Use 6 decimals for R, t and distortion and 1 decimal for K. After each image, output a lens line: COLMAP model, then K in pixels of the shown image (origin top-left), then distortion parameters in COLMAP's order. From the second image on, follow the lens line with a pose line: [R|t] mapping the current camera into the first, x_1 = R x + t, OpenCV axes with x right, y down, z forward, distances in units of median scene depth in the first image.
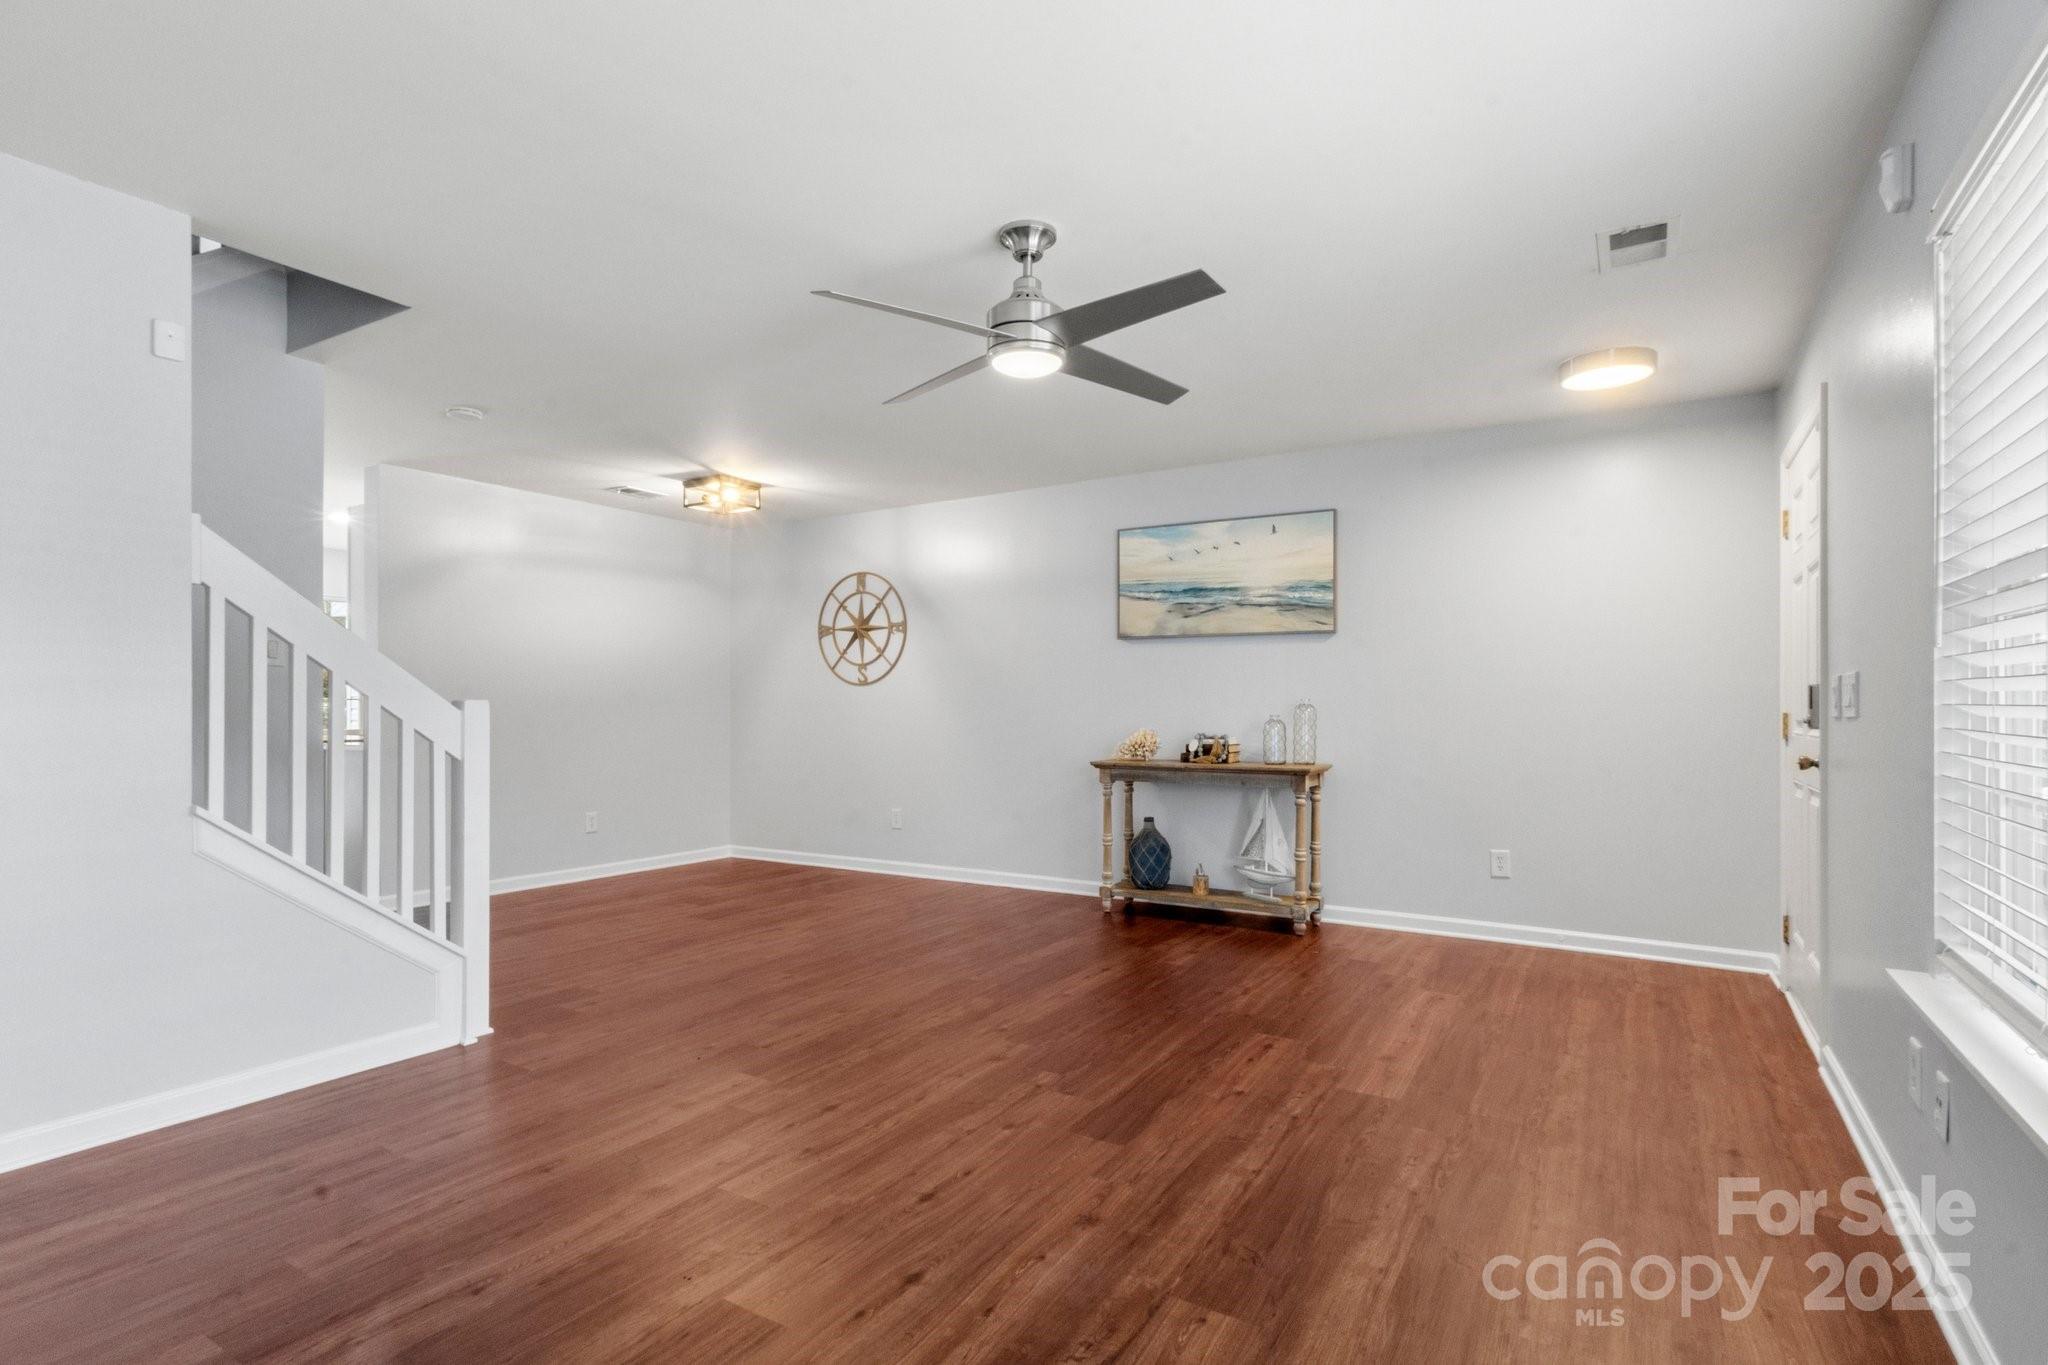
lens RADIAL K [[966.9, 0, 1021.3], [0, 966.9, 697.0], [0, 0, 1]] dist [-0.004989, -0.000291]
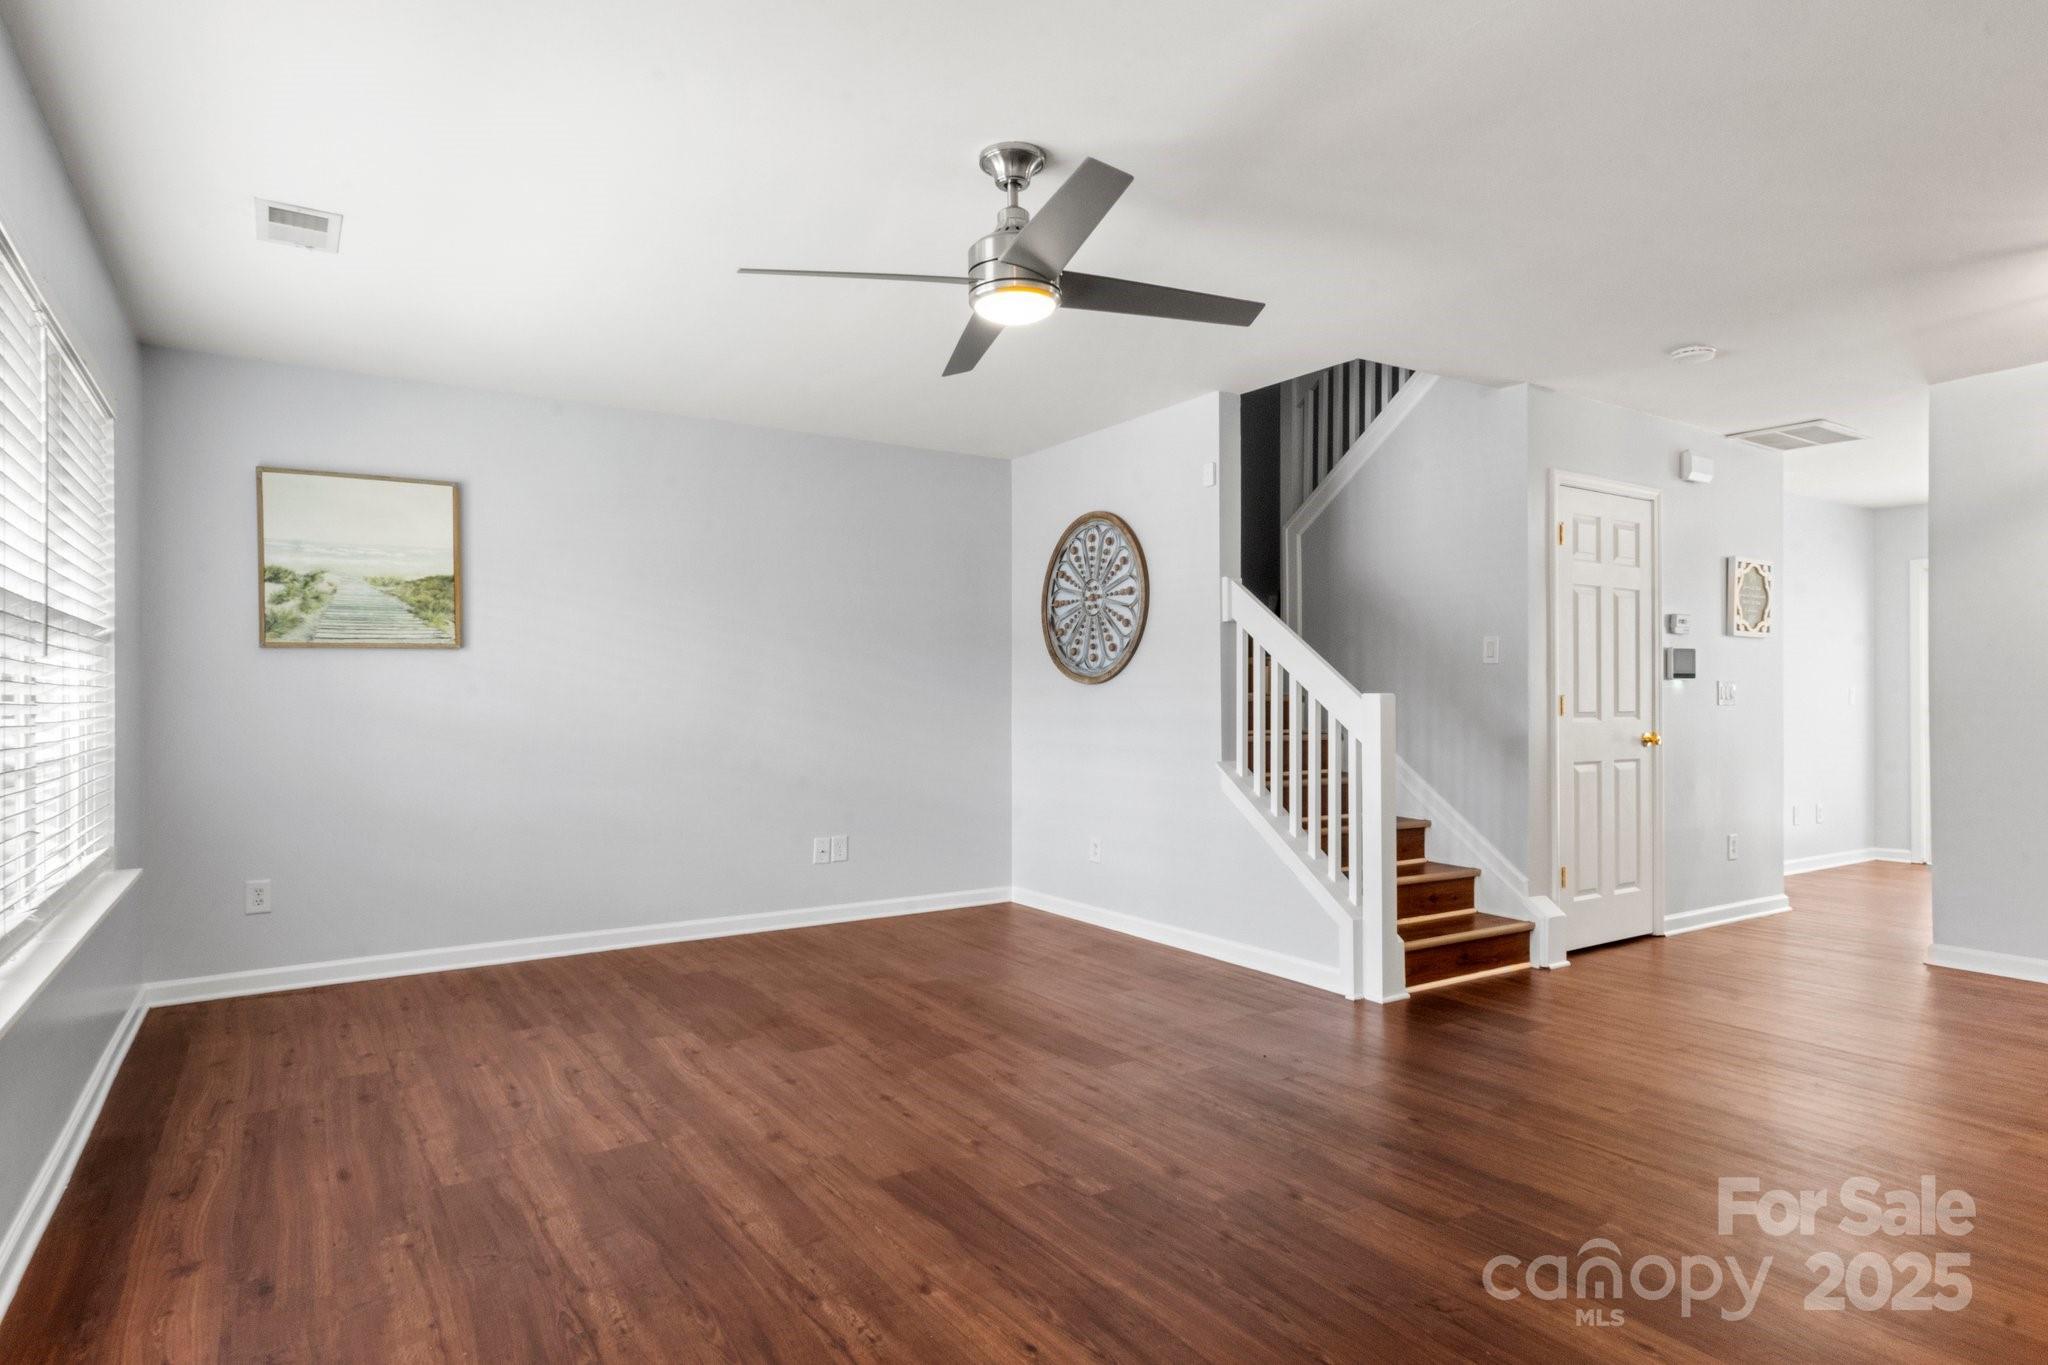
lens RADIAL K [[1104.7, 0, 1028.6], [0, 1104.7, 694.0], [0, 0, 1]] dist [0.002395, 0.000521]
pose [[-0.398251, -0.002993, -0.917272, 0.787813], [0.008383, 0.999941, -0.006903, 0.009810], [0.917238, -0.010438, -0.398202, 1.213774]]
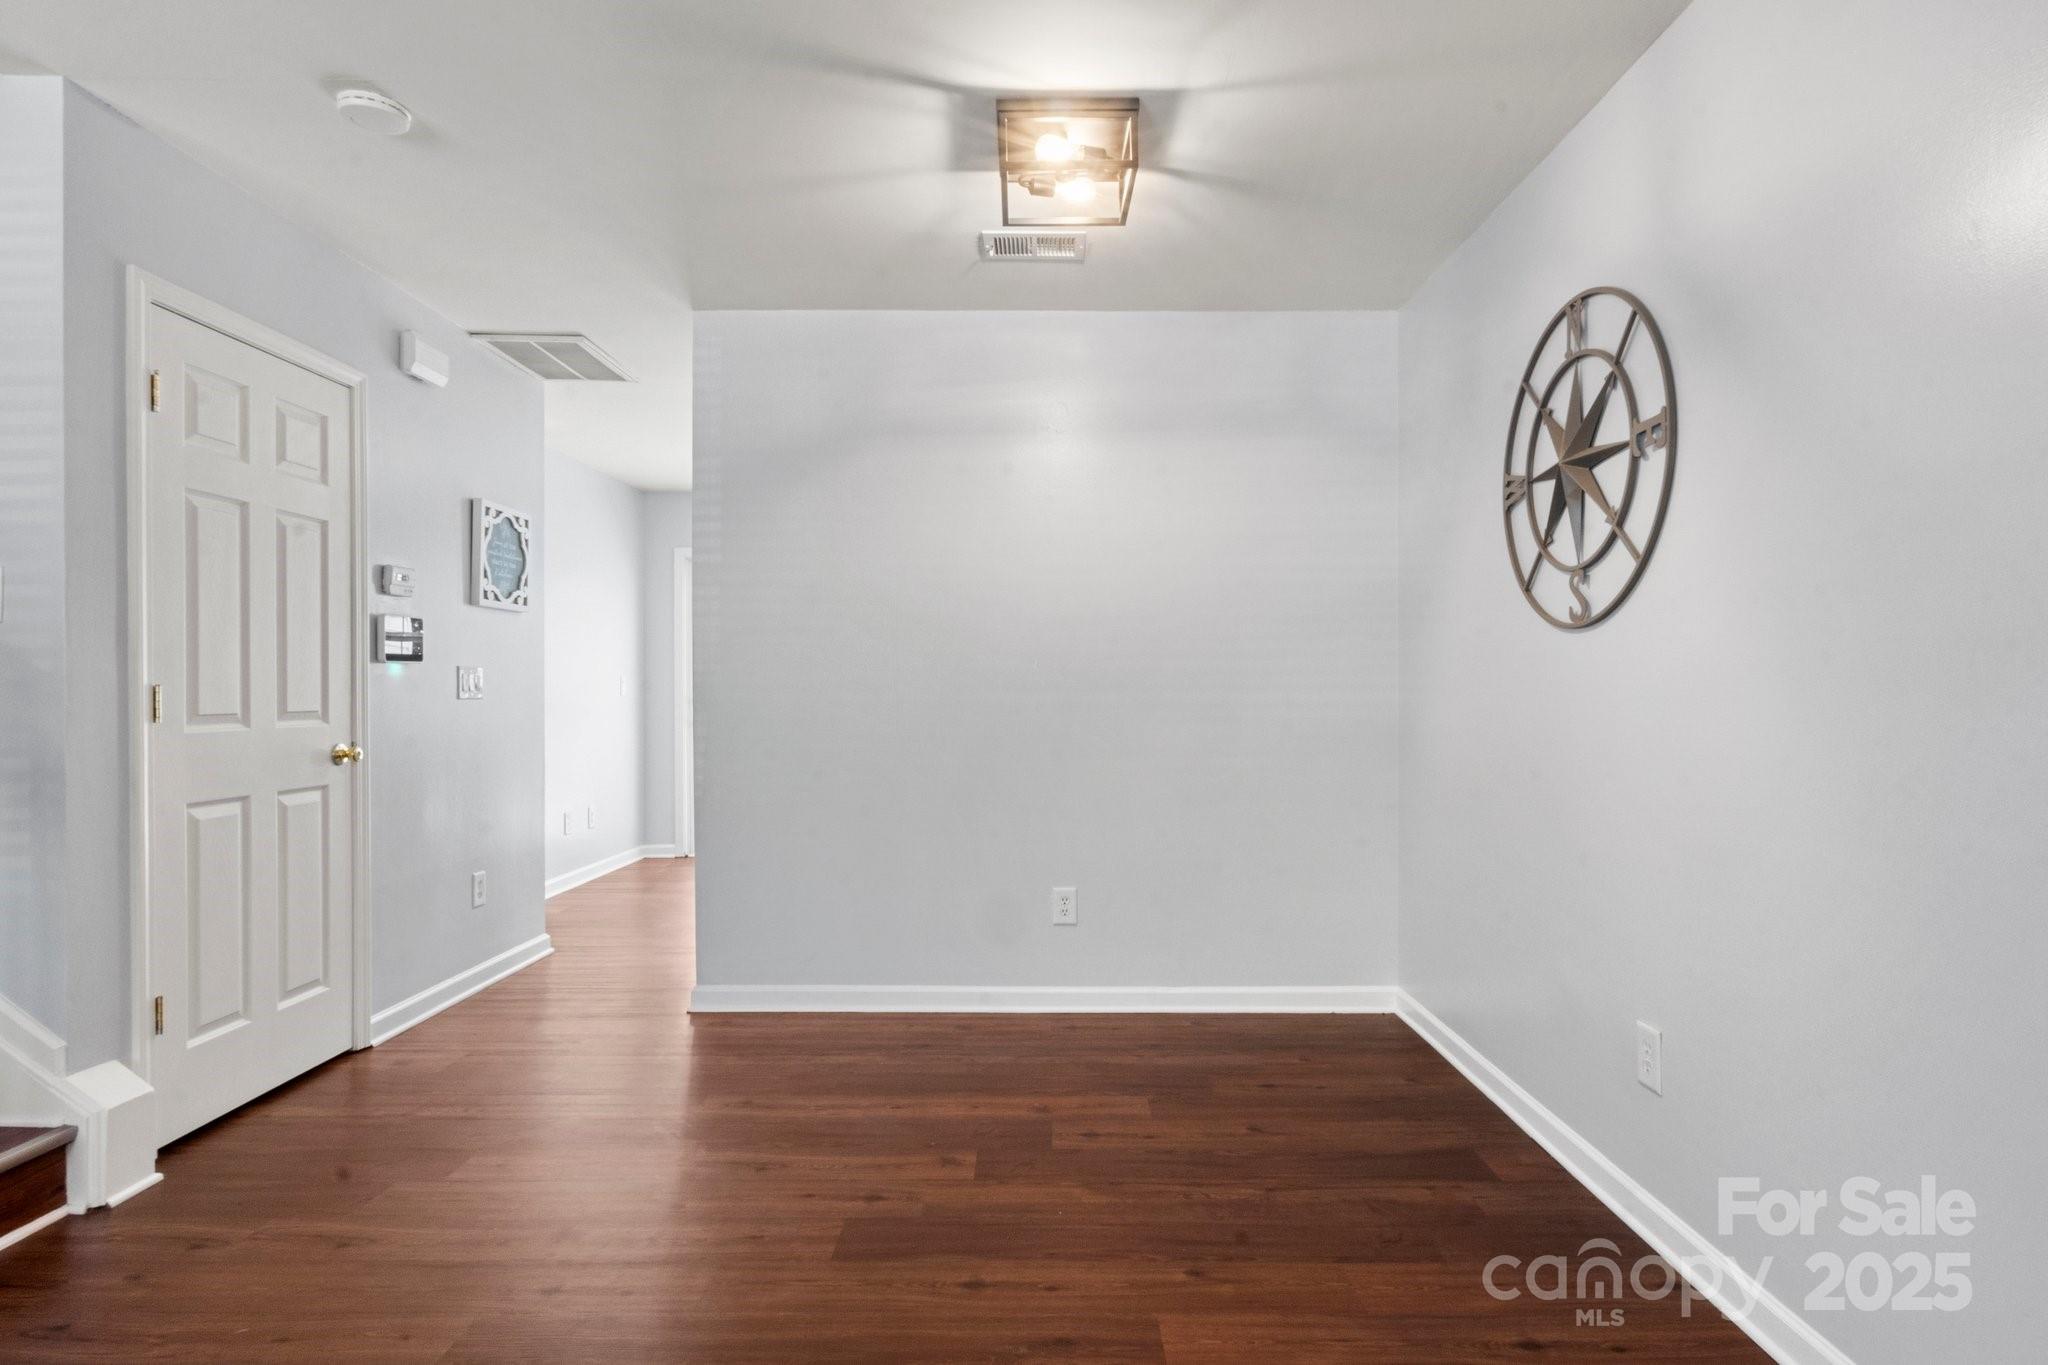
lens RADIAL K [[1104.7, 0, 1028.4], [0, 1104.7, 685.2], [0, 0, 1]] dist [0.002395, 0.000521]
pose [[0.541825, -0.002634, -0.840487, 0.128272], [0.009514, 0.999950, 0.002999, 0.010741], [0.840437, -0.009621, 0.541823, 1.392452]]
